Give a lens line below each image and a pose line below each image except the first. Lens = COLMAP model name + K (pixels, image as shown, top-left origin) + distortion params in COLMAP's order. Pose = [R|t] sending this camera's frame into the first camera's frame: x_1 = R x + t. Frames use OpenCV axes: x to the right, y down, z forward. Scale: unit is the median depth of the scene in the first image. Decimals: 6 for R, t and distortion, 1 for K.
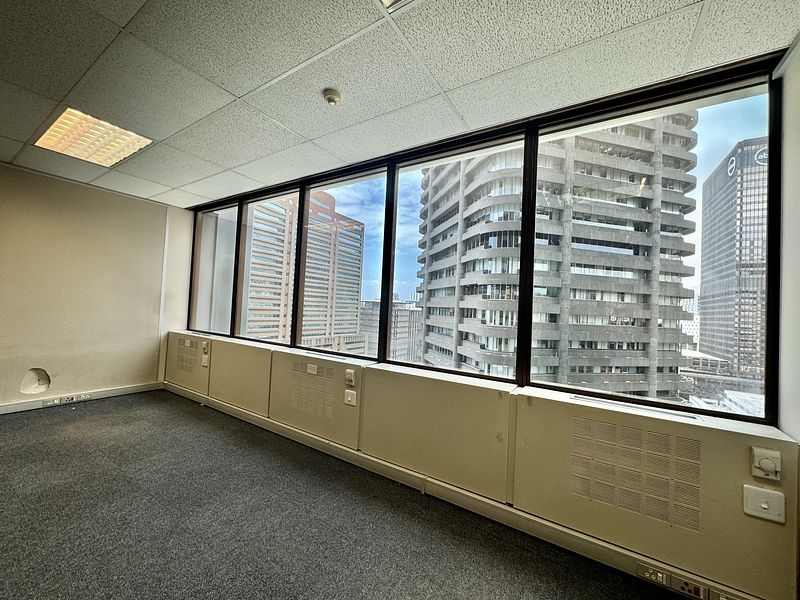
lens RADIAL K [[319.6, 0, 399.0], [0, 319.6, 297.8], [0, 0, 1]] dist [-0.003005, 0.000218]
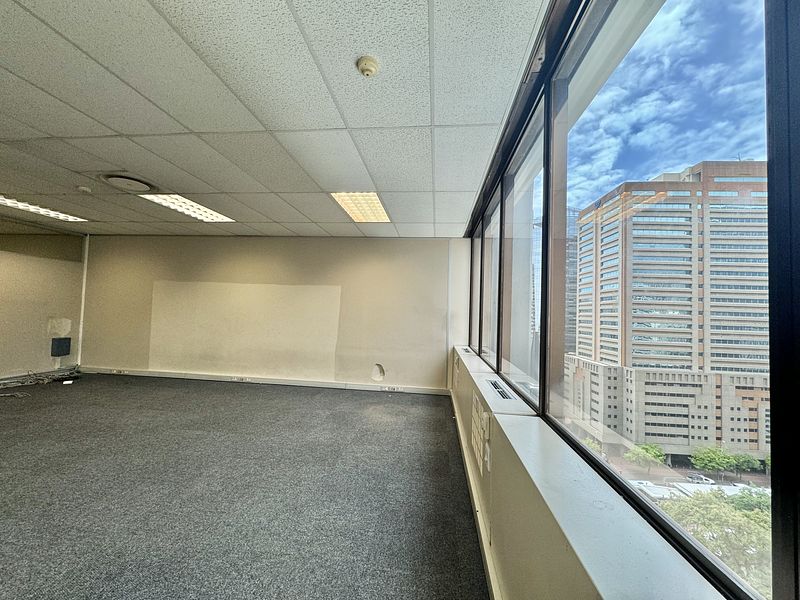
lens RADIAL K [[319.6, 0, 400.2], [0, 319.6, 297.8], [0, 0, 1]] dist [-0.003005, 0.000218]
pose [[0.446592, -0.072250, -0.891816, 0.306807], [0.013978, 0.997176, -0.073786, 0.019501], [0.894629, 0.020487, 0.446341, 0.412588]]
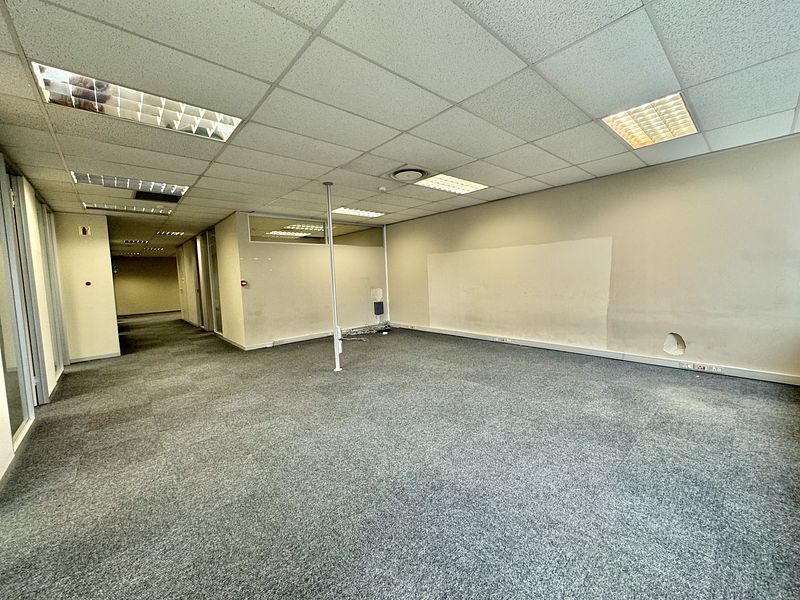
lens RADIAL K [[319.6, 0, 398.7], [0, 319.6, 299.3], [0, 0, 1]] dist [-0.003005, 0.000218]
pose [[-0.270156, 0.036089, -0.962140, 0.253466], [0.055907, 0.998199, 0.021744, 0.017437], [0.961192, -0.047916, -0.271687, 0.364318]]
